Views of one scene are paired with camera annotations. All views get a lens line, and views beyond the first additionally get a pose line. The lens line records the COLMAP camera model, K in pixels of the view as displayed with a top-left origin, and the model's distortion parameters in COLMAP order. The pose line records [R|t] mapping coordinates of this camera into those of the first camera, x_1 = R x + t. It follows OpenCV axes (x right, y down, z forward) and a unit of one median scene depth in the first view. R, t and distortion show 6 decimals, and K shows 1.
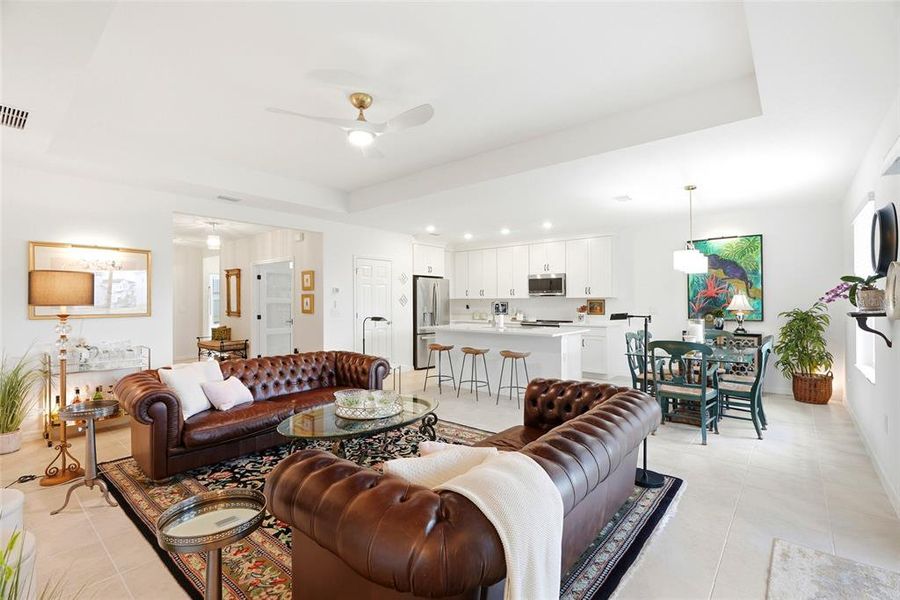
lens RADIAL K [[407.6, 0, 453.1], [0, 407.6, 302.1], [0, 0, 1]] dist [-0.005399, 0.001720]
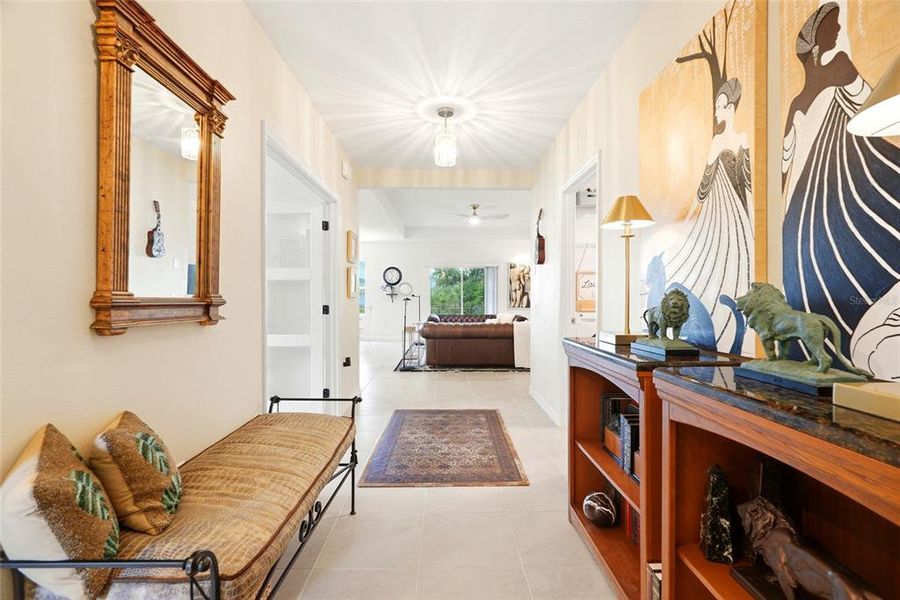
lens RADIAL K [[407.6, 0, 456.6], [0, 407.6, 297.3], [0, 0, 1]] dist [-0.005399, 0.001720]
pose [[-0.668096, 0.003255, 0.744068, -1.067779], [0.000970, 0.999993, -0.003504, 0.033645], [-0.744075, -0.001619, -0.668094, 1.468380]]
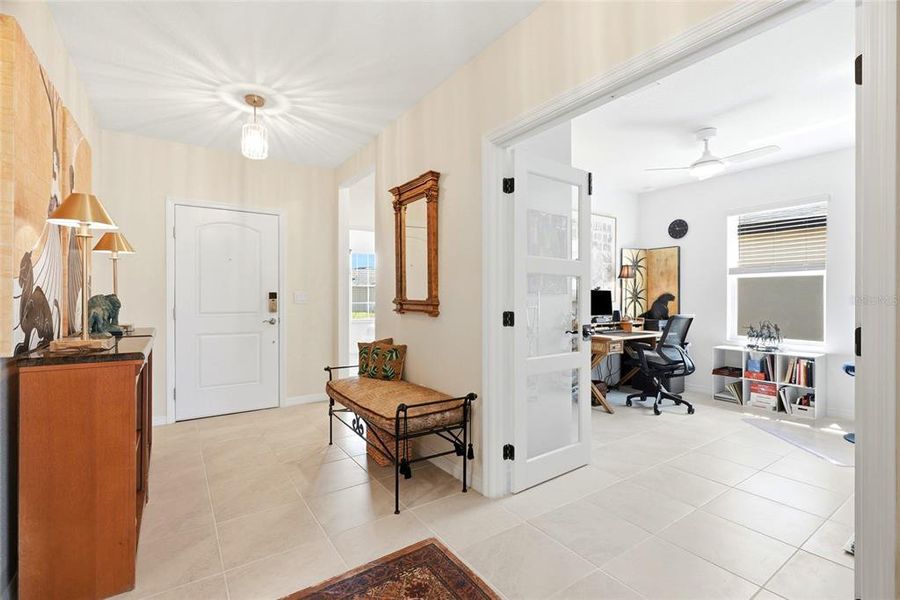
lens RADIAL K [[407.6, 0, 450.1], [0, 407.6, 298.8], [0, 0, 1]] dist [-0.005399, 0.001720]
pose [[0.963478, 0.005037, -0.267739, -0.596307], [-0.004622, 0.999987, 0.002178, 0.030109], [0.267746, -0.000861, 0.963489, 0.955350]]
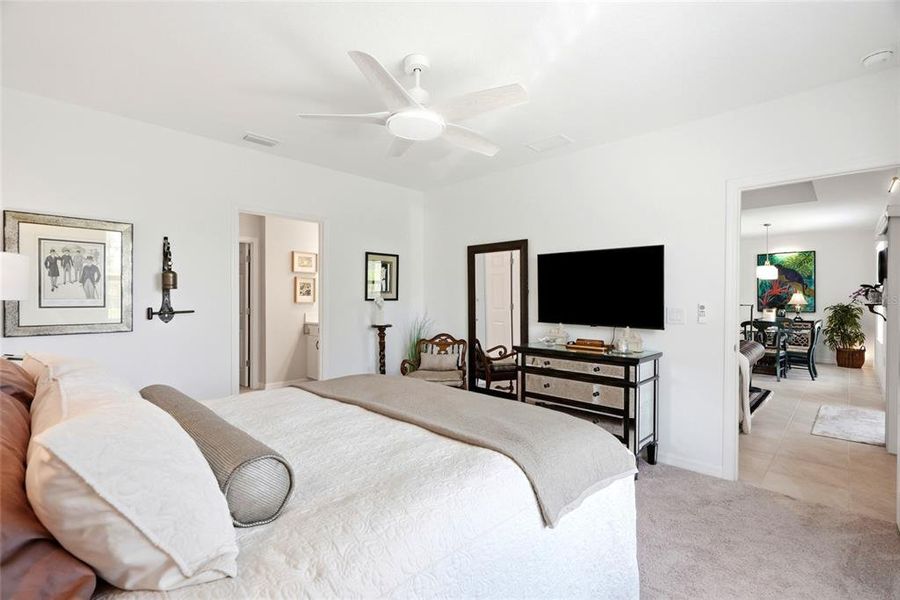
lens RADIAL K [[407.6, 0, 453.7], [0, 407.6, 298.1], [0, 0, 1]] dist [-0.005399, 0.001720]
pose [[0.997432, 0.008926, -0.071058, -0.392903], [-0.008907, 0.999960, 0.000589, 0.008059], [0.071060, 0.000045, 0.997472, -0.501440]]
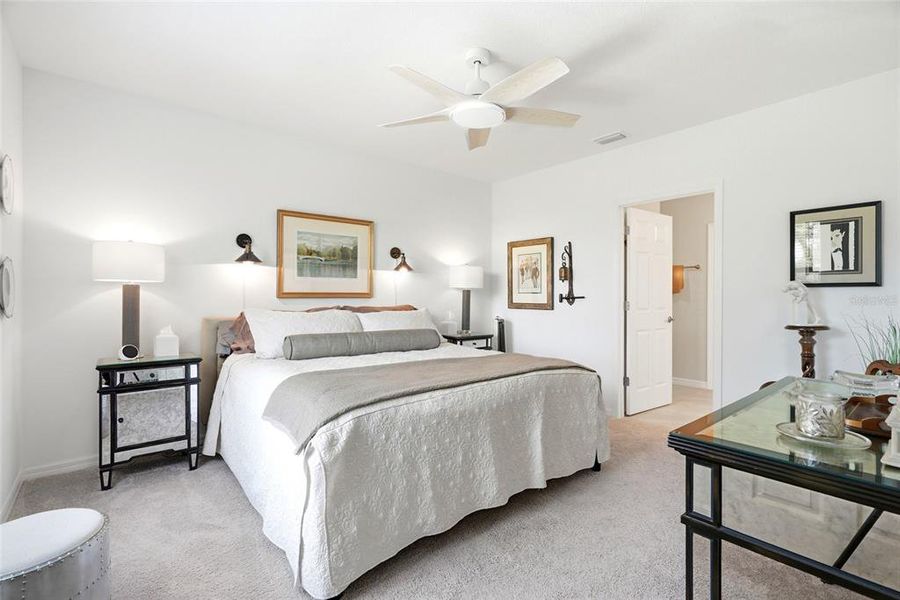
lens RADIAL K [[407.6, 0, 447.1], [0, 407.6, 299.3], [0, 0, 1]] dist [-0.005399, 0.001720]
pose [[-0.185808, 0.015351, -0.982466, -0.048450], [-0.002479, 0.999867, 0.016092, 0.022652], [0.982583, 0.005425, -0.185745, -0.072324]]
